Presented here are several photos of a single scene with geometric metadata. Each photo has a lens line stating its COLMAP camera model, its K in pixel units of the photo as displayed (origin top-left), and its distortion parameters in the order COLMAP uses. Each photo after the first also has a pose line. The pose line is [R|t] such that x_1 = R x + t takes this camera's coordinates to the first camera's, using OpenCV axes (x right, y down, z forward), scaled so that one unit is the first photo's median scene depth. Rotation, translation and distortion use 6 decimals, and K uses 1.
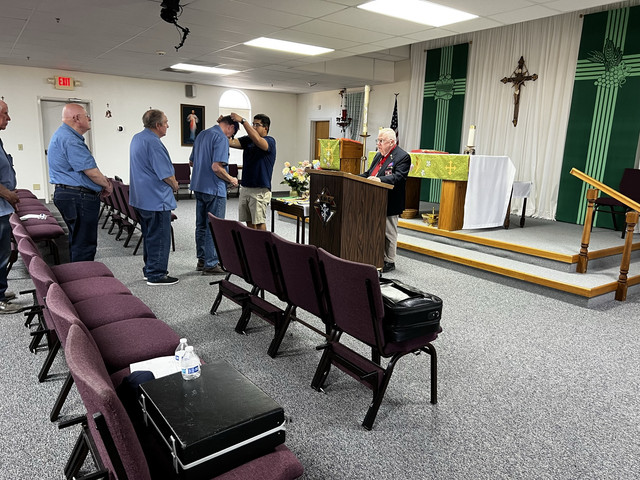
lens RADIAL K [[483.5, 0, 324.8], [0, 483.5, 241.0], [0, 0, 1]] dist [0.061472, -0.063763]
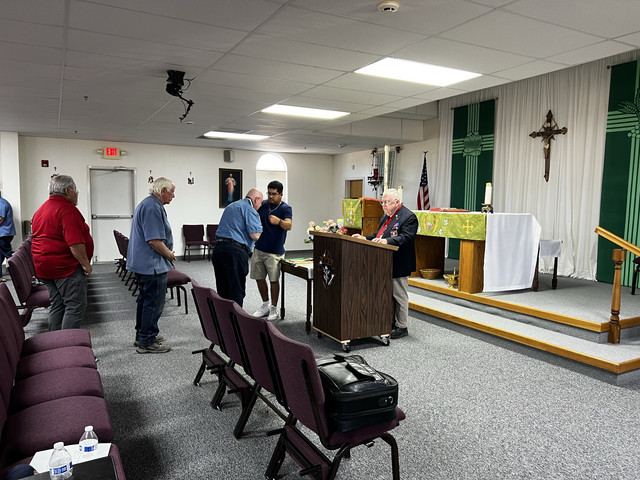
lens RADIAL K [[482.1, 0, 323.4], [0, 482.1, 242.2], [0, 0, 1]] dist [0.066895, -0.076532]
pose [[0.992871, -0.012563, -0.118532, 0.083994], [-0.000680, 0.993817, -0.111027, -0.013790], [0.119194, 0.110316, 0.986723, 0.031634]]
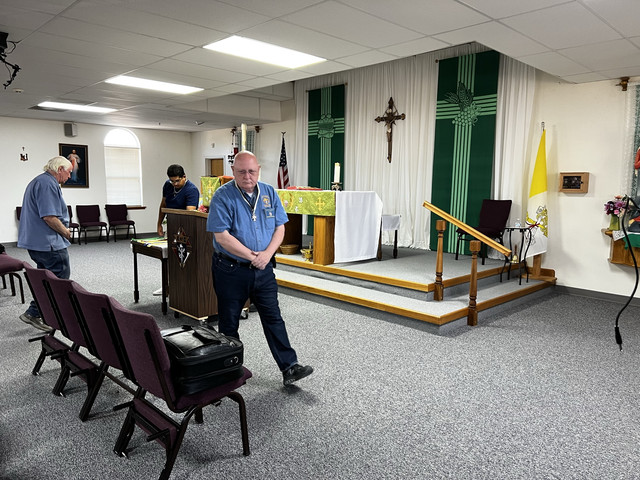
lens RADIAL K [[482.3, 0, 324.8], [0, 482.3, 239.8], [0, 0, 1]] dist [0.075296, -0.085859]
pose [[0.987290, -0.041325, 0.153464, 0.102609], [0.052677, 0.996109, -0.070657, -0.002501], [-0.149947, 0.077843, 0.985625, 0.007870]]
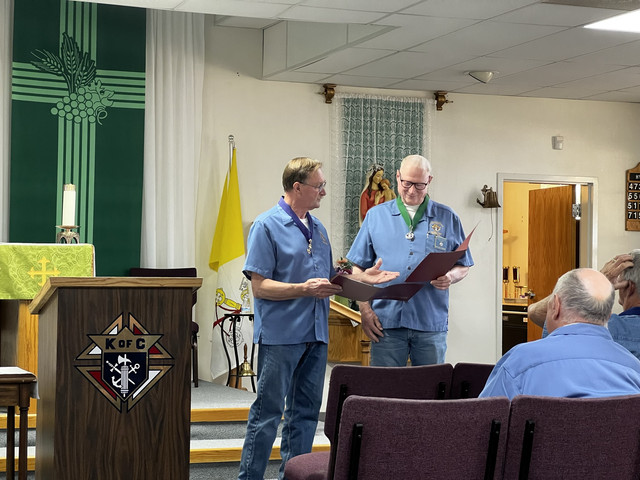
lens RADIAL K [[1435.9, 0, 319.2], [0, 1435.9, 242.2], [0, 0, 1]] dist [0.124779, 0.328766]
pose [[0.253531, -0.005267, 0.967313, -0.902530], [0.187160, 0.981357, -0.043710, -0.067608], [-0.949049, 0.192124, 0.249790, 0.391672]]
